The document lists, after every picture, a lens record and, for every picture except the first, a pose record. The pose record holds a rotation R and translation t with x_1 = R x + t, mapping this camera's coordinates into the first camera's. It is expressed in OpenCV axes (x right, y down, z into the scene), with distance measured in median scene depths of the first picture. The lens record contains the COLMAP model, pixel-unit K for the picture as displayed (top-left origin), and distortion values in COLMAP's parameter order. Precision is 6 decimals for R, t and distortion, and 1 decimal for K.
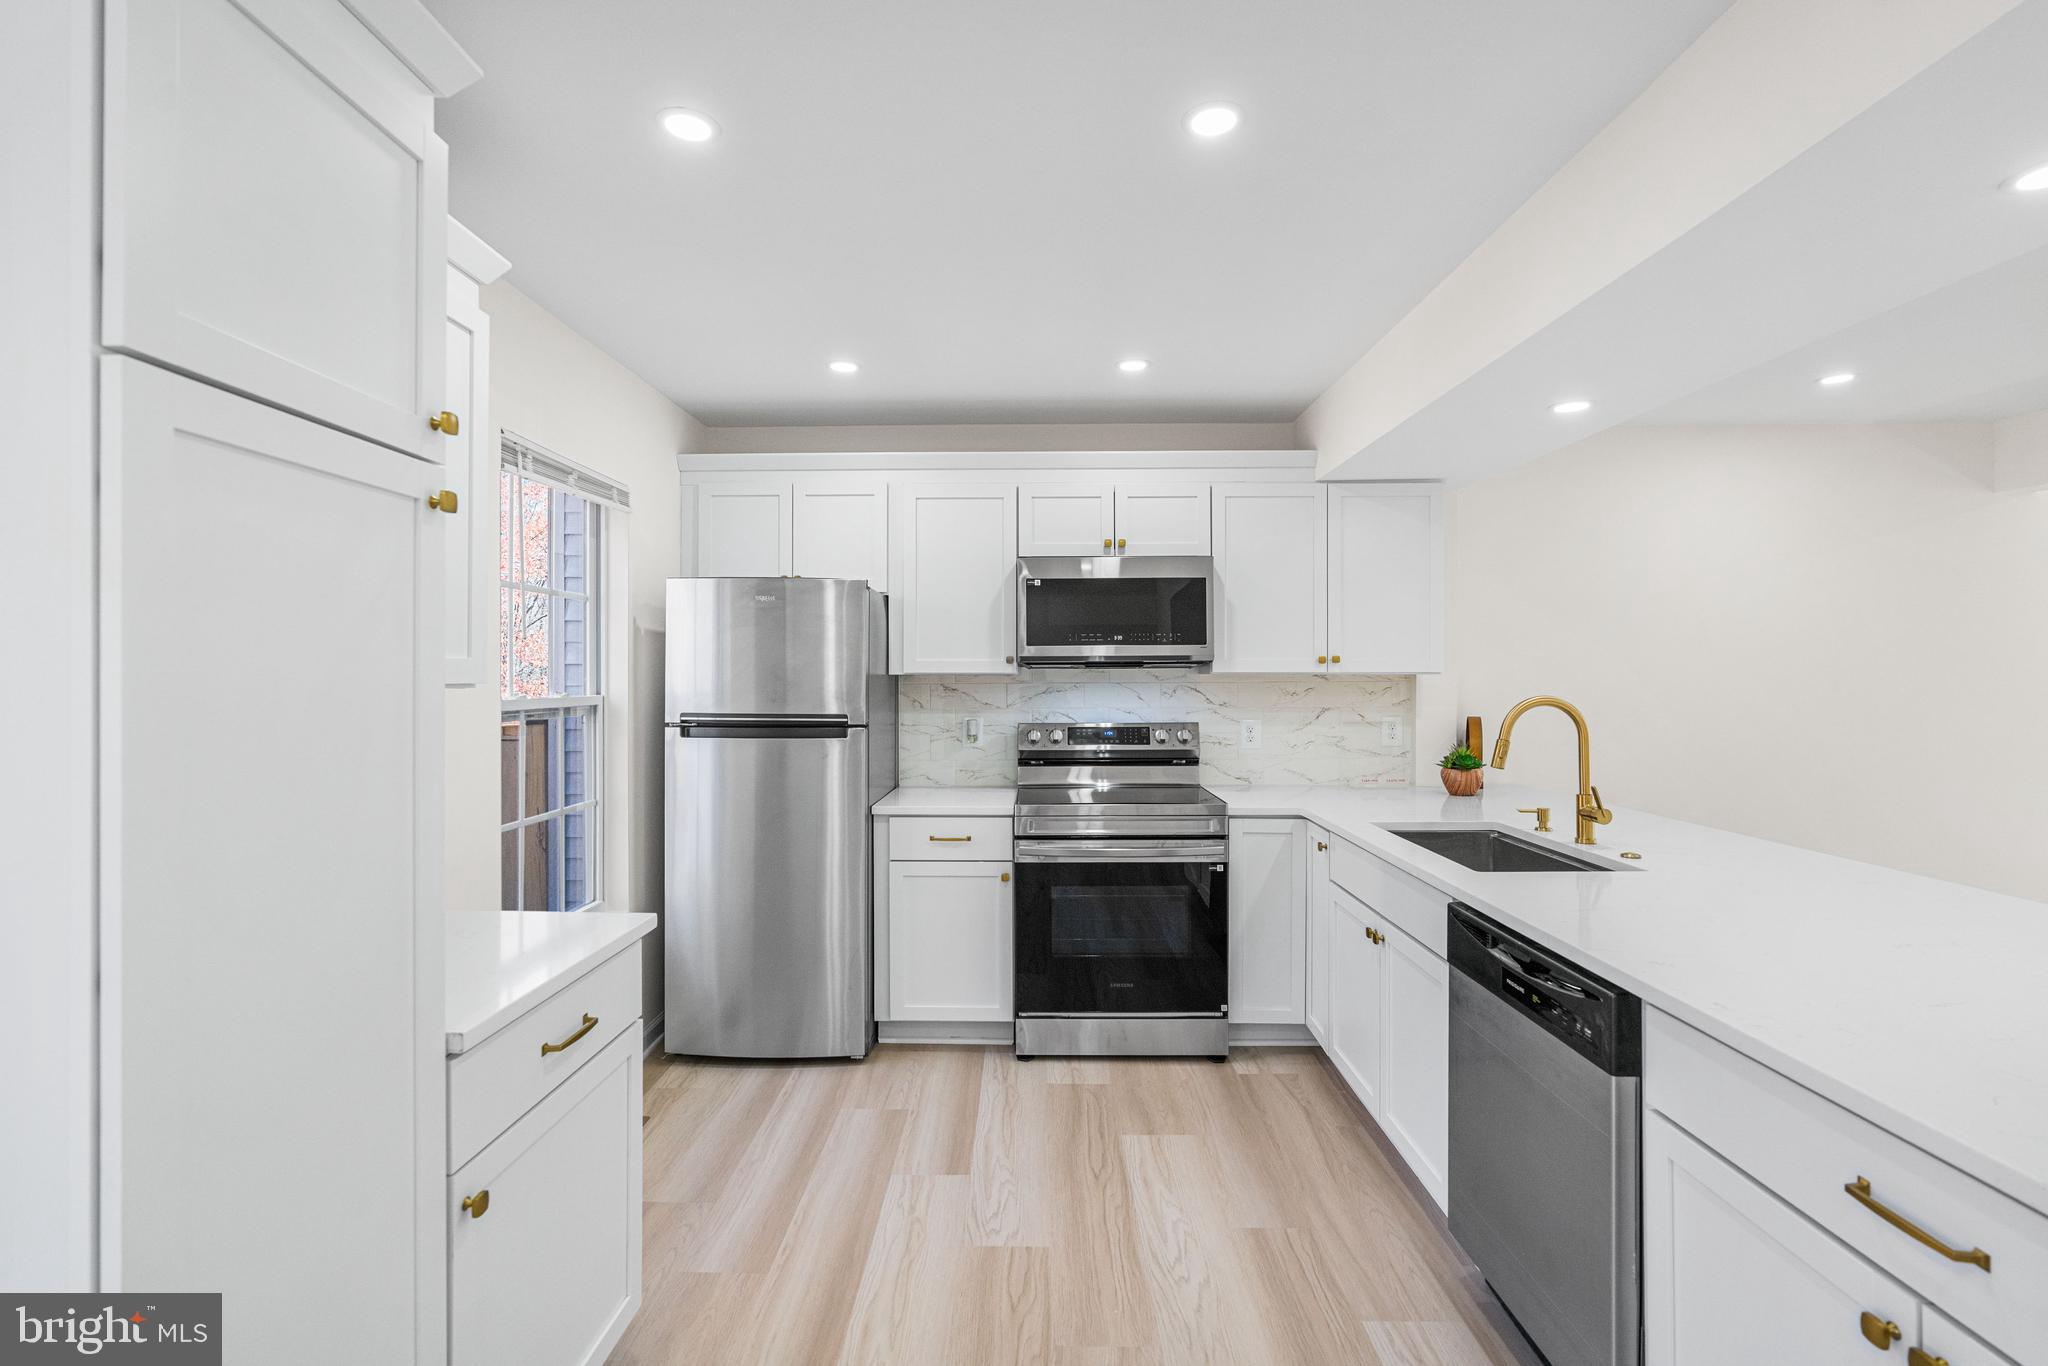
lens RADIAL K [[940.8, 0, 1027.8], [0, 940.8, 678.4], [0, 0, 1]] dist [-0.012660, 0.005860]
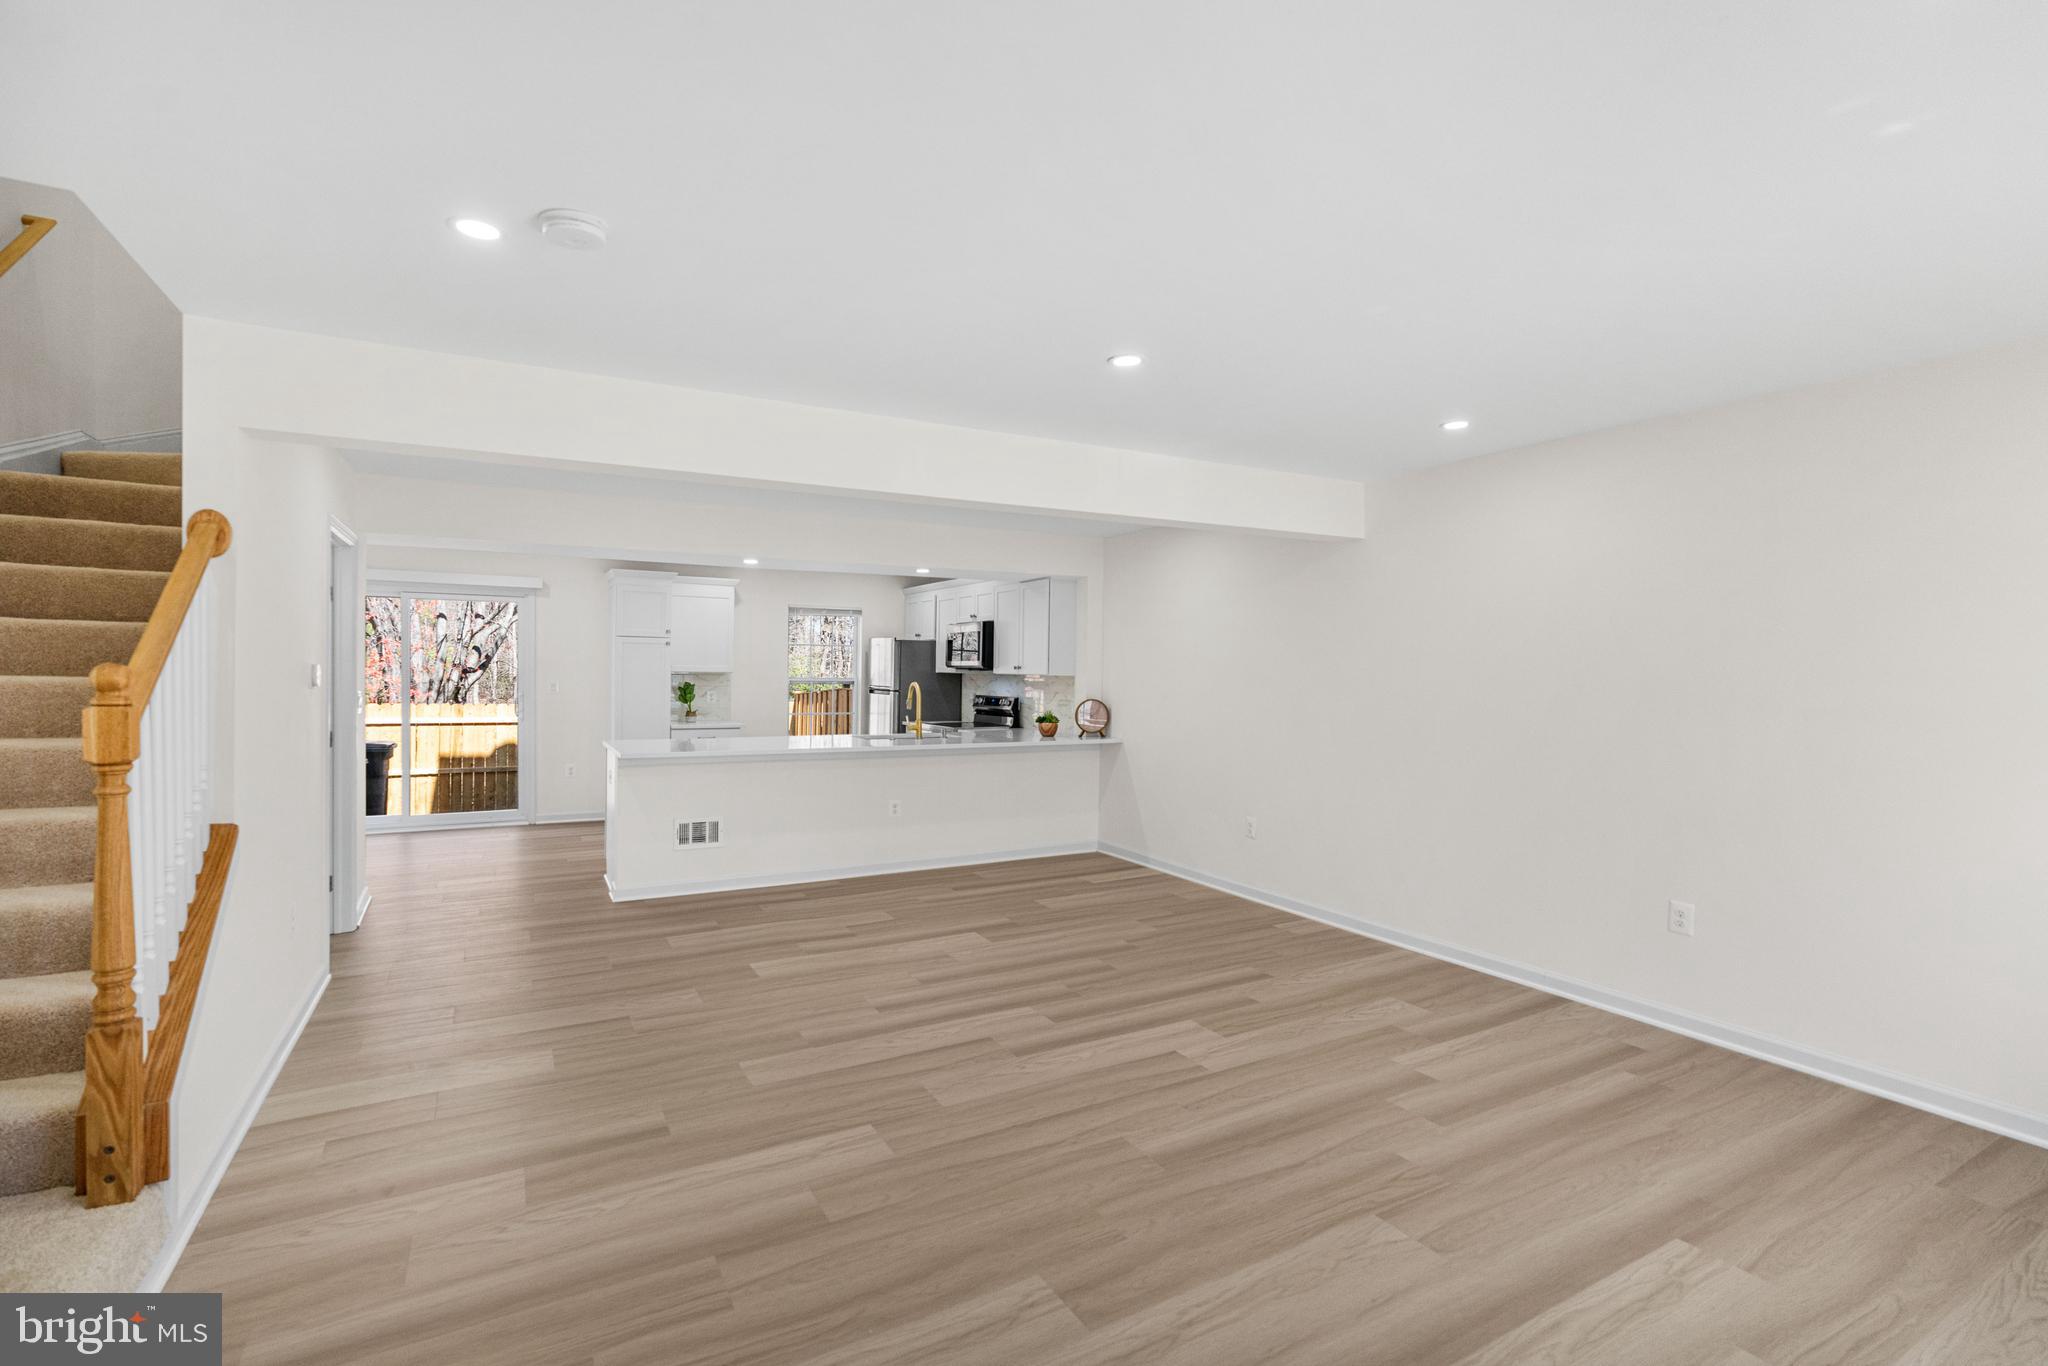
lens RADIAL K [[940.8, 0, 1016.9], [0, 940.8, 678.4], [0, 0, 1]] dist [-0.012660, 0.005860]
pose [[0.495254, 0.014930, -0.868620, 2.124460], [-0.015279, 0.999847, 0.008474, -0.013644], [0.868614, 0.009075, 0.495407, -0.042743]]
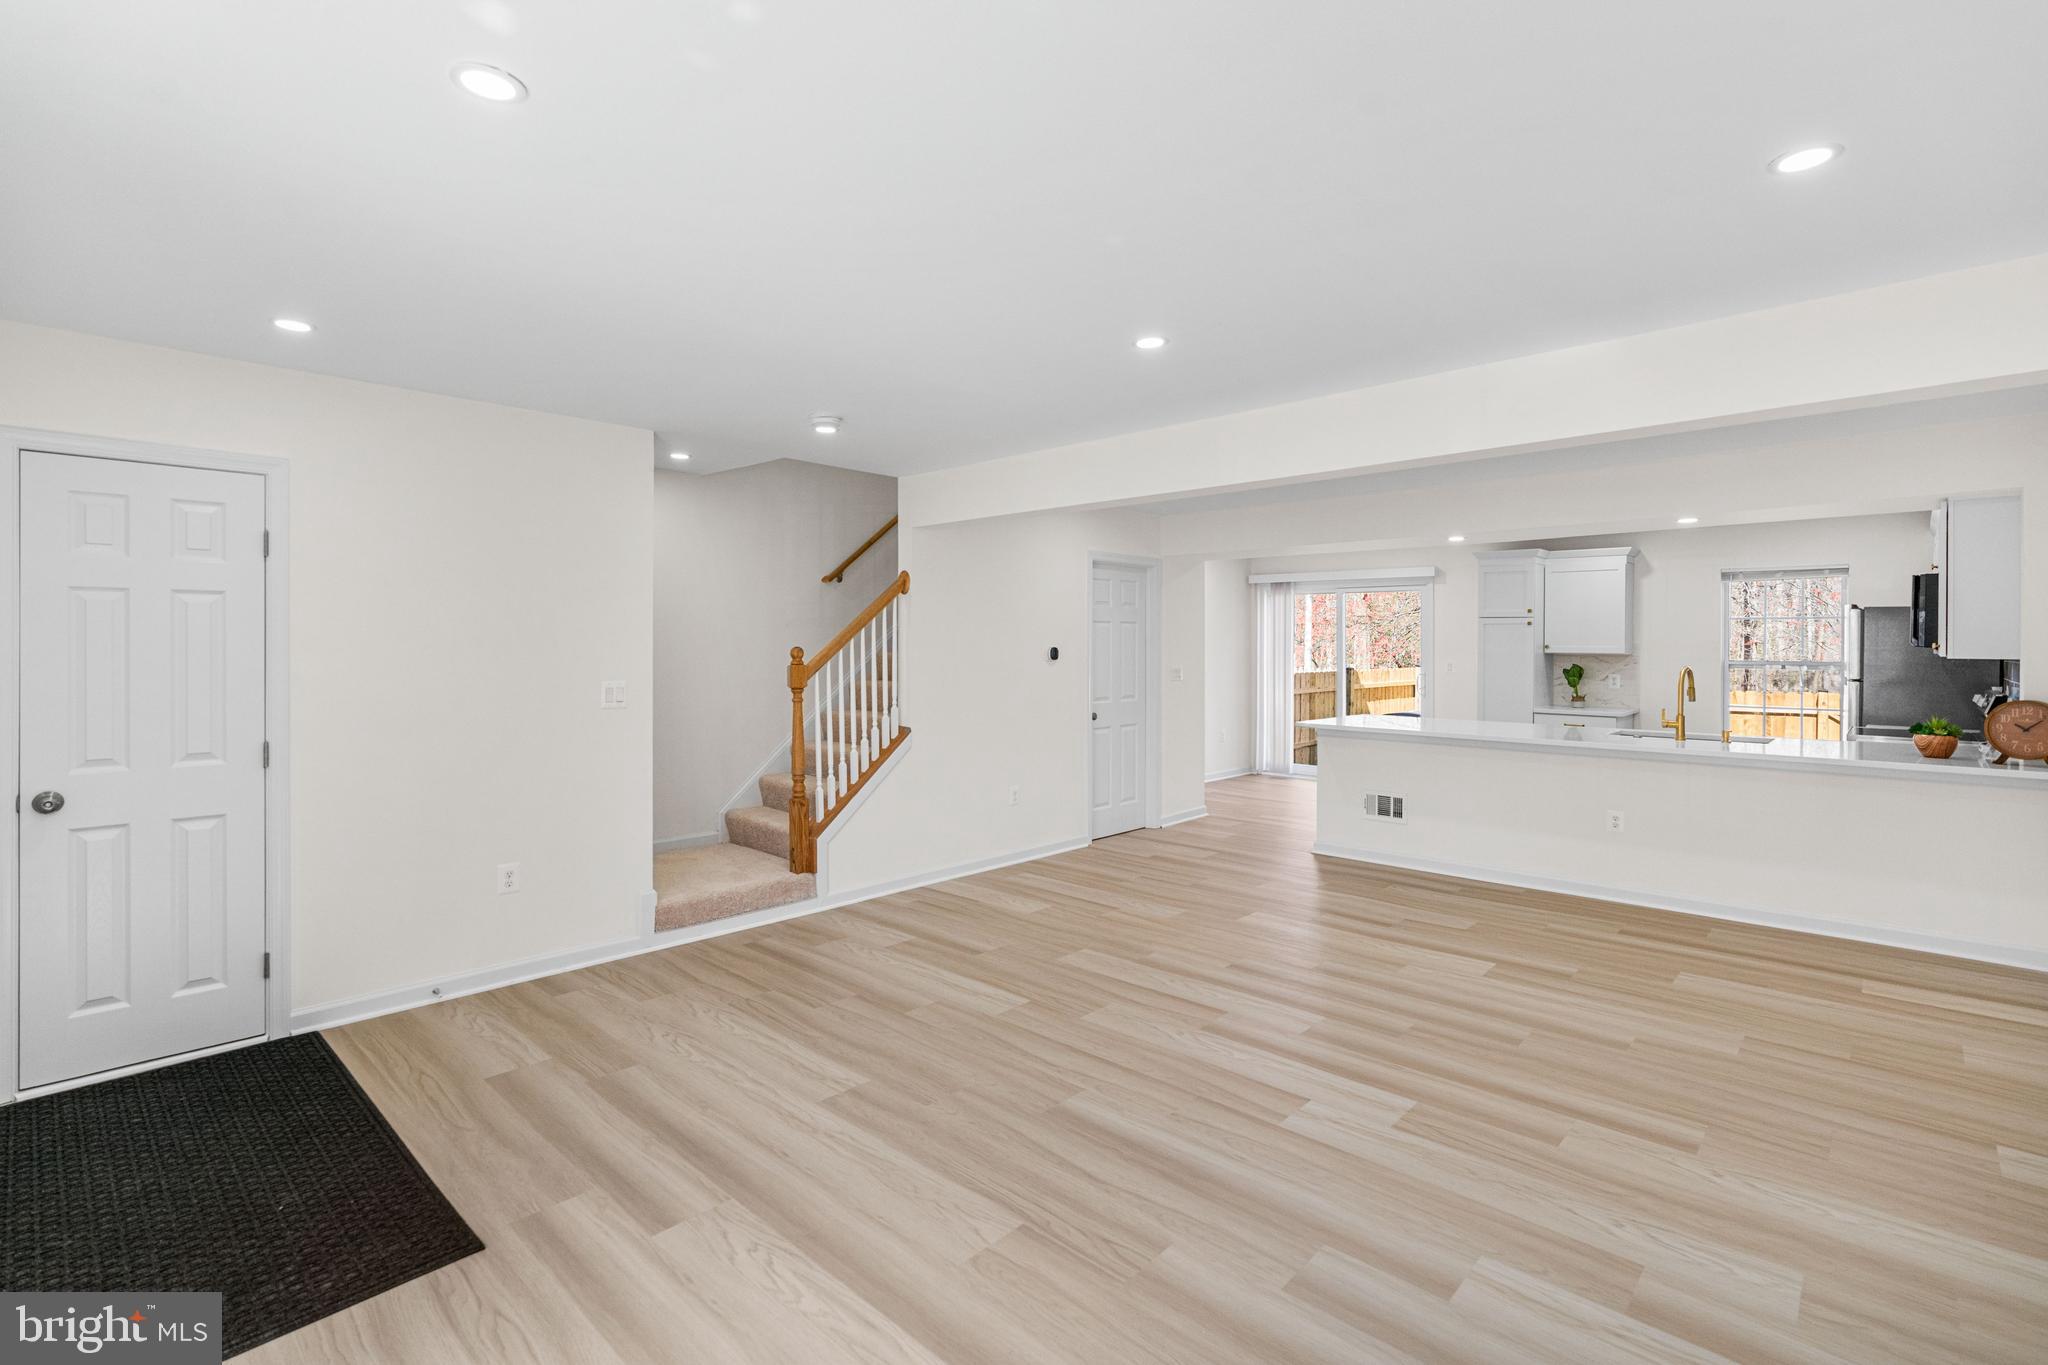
lens RADIAL K [[940.8, 0, 1013.8], [0, 940.8, 655.4], [0, 0, 1]] dist [-0.012660, 0.005860]
pose [[-0.685380, 0.010194, -0.728114, 2.138350], [-0.004805, 0.999817, 0.018521, -0.025348], [0.728169, 0.016192, -0.685206, 0.949005]]
